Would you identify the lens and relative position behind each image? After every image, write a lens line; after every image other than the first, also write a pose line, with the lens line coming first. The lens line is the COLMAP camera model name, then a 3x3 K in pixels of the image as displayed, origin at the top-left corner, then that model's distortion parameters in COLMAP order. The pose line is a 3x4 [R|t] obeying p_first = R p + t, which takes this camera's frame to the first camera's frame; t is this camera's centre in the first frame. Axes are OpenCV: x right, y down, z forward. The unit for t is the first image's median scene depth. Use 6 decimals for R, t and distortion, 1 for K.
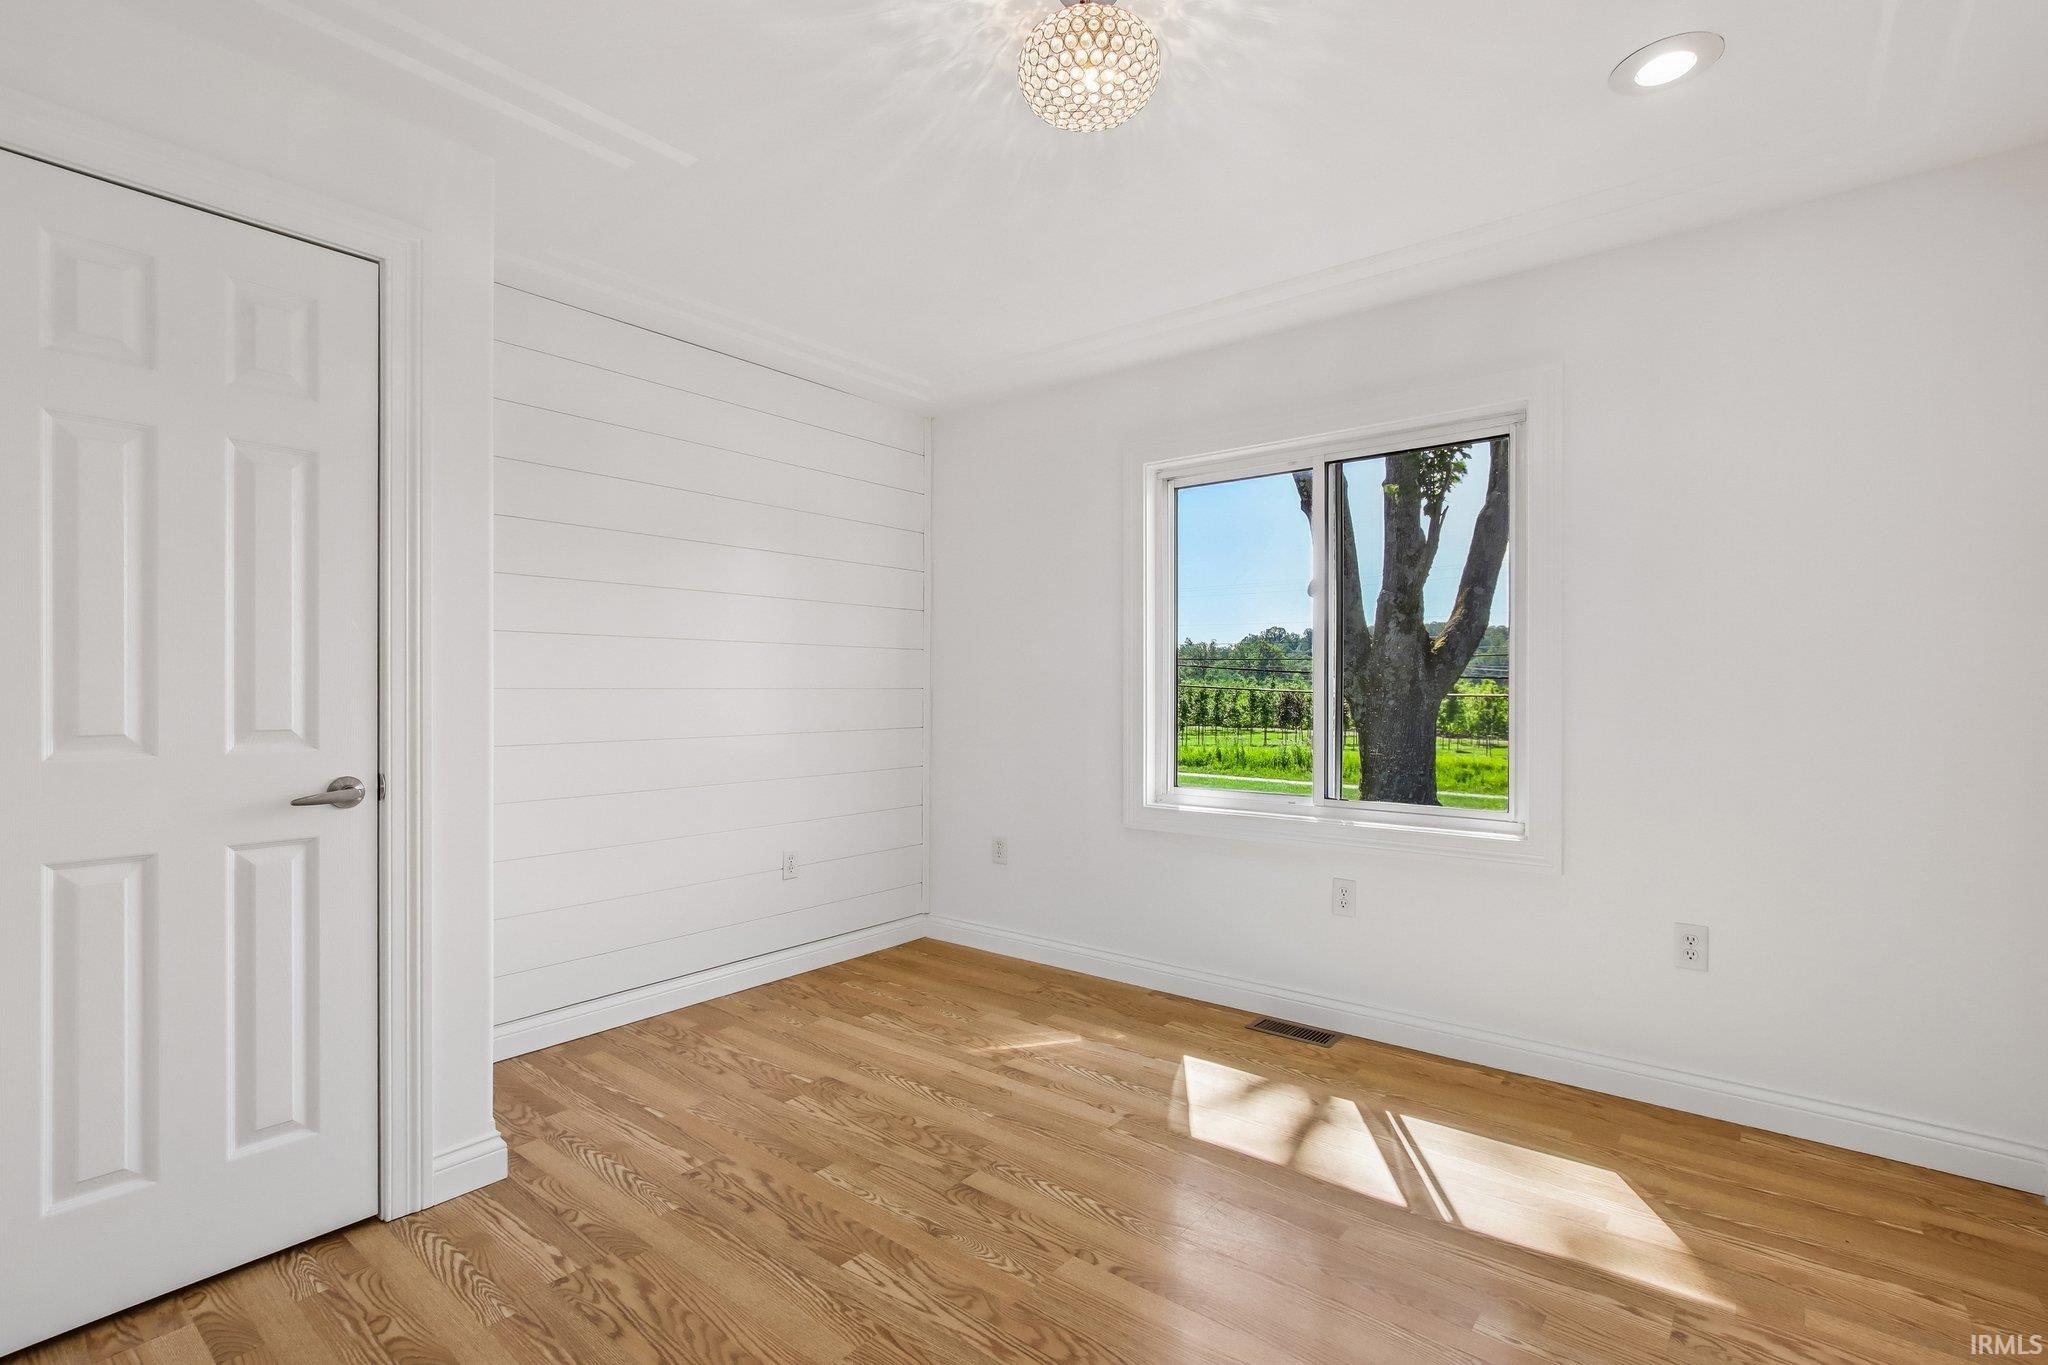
lens RADIAL K [[961.7, 0, 1029.6], [0, 961.7, 664.5], [0, 0, 1]] dist [-0.031414, 0.004521]
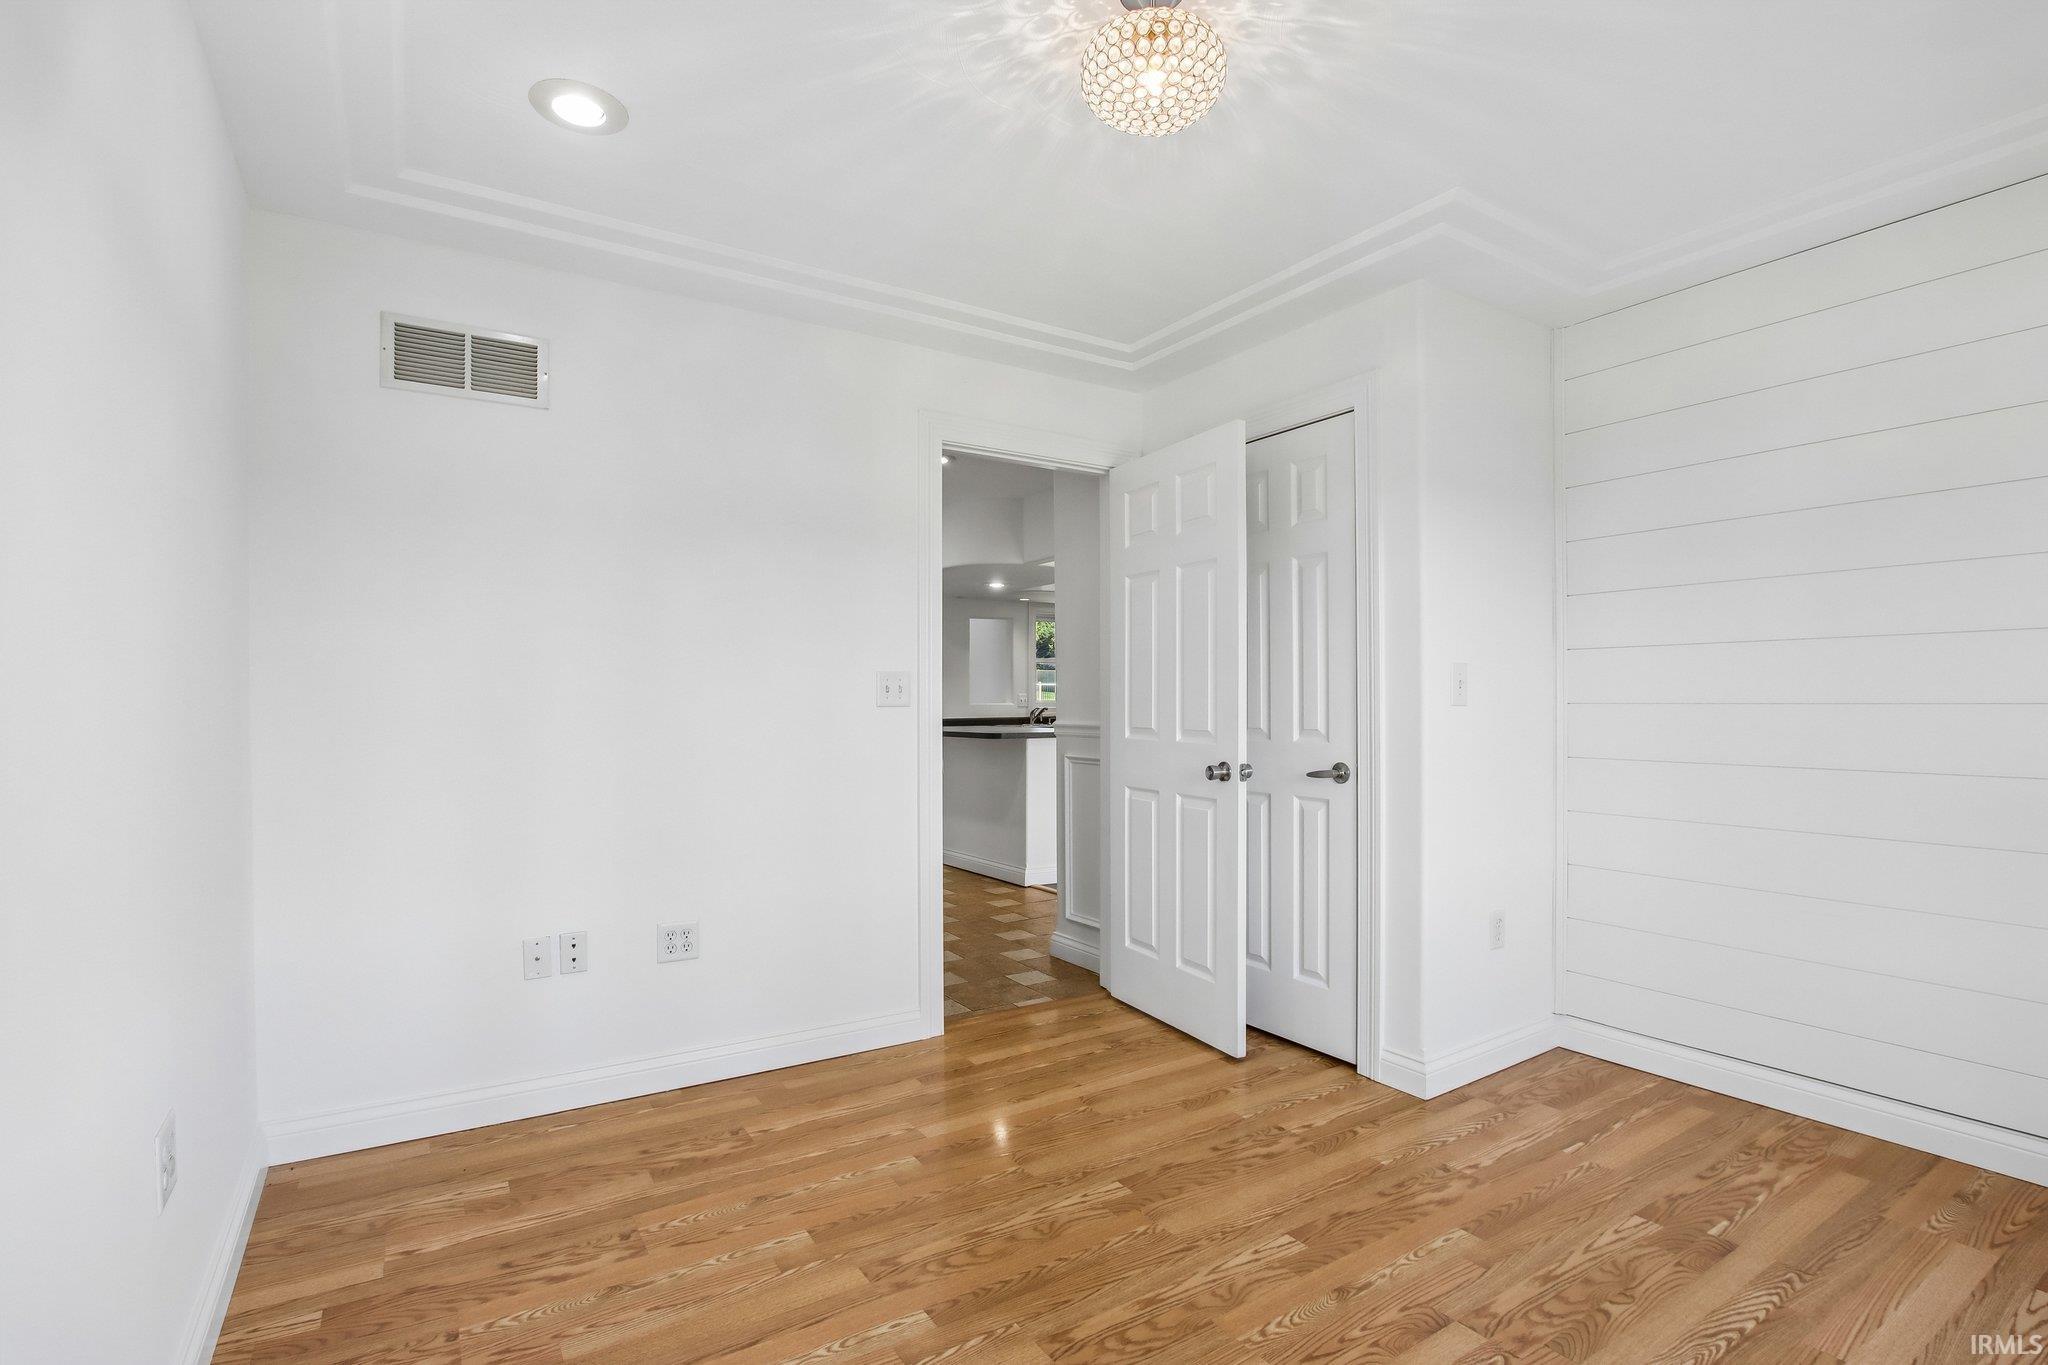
lens RADIAL K [[961.7, 0, 1021.5], [0, 961.7, 677.4], [0, 0, 1]] dist [-0.031414, 0.004521]
pose [[-0.332896, -0.022489, -0.942695, 0.818885], [0.022993, 0.999225, -0.031957, 0.019218], [0.942683, -0.032314, -0.332120, 0.948725]]
